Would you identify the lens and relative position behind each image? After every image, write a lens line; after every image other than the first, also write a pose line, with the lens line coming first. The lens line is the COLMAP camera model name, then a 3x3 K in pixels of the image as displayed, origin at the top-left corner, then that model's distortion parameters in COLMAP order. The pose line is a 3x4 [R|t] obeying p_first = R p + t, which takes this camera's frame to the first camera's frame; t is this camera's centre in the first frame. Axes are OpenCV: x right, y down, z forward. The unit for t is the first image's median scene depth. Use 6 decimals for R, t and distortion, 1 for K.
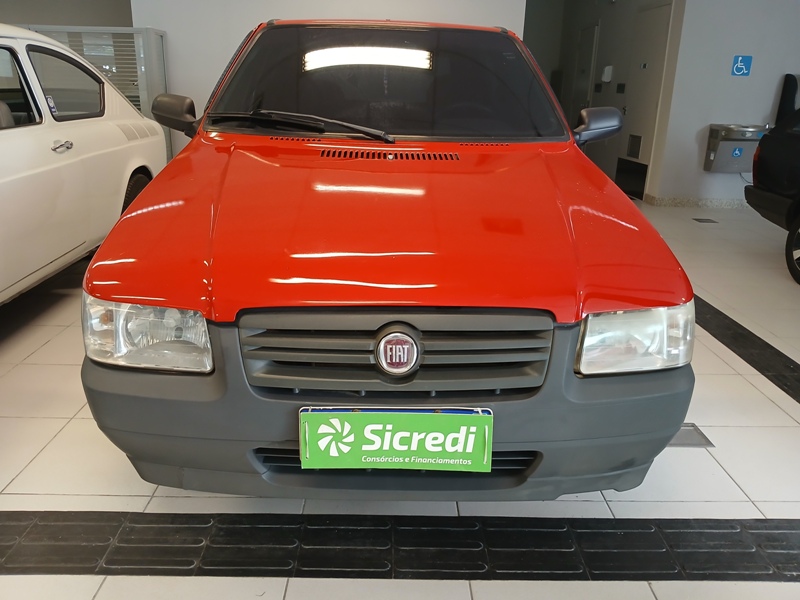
lens RADIAL K [[626.4, 0, 400.0], [0, 626.4, 300.0], [0, 0, 1]] dist [-0.004757, -0.000333]
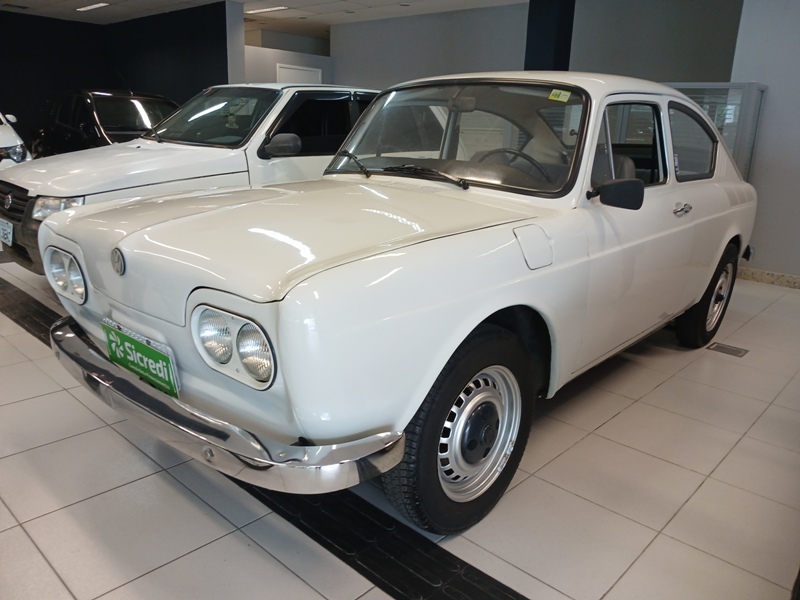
lens RADIAL K [[626.4, 0, 400.0], [0, 626.4, 300.0], [0, 0, 1]] dist [-0.004757, -0.000333]
pose [[0.730461, 0.210294, -0.649772, -0.212341], [-0.259475, 0.965526, 0.020788, -0.029407], [0.631743, 0.153415, 0.759845, 0.064406]]
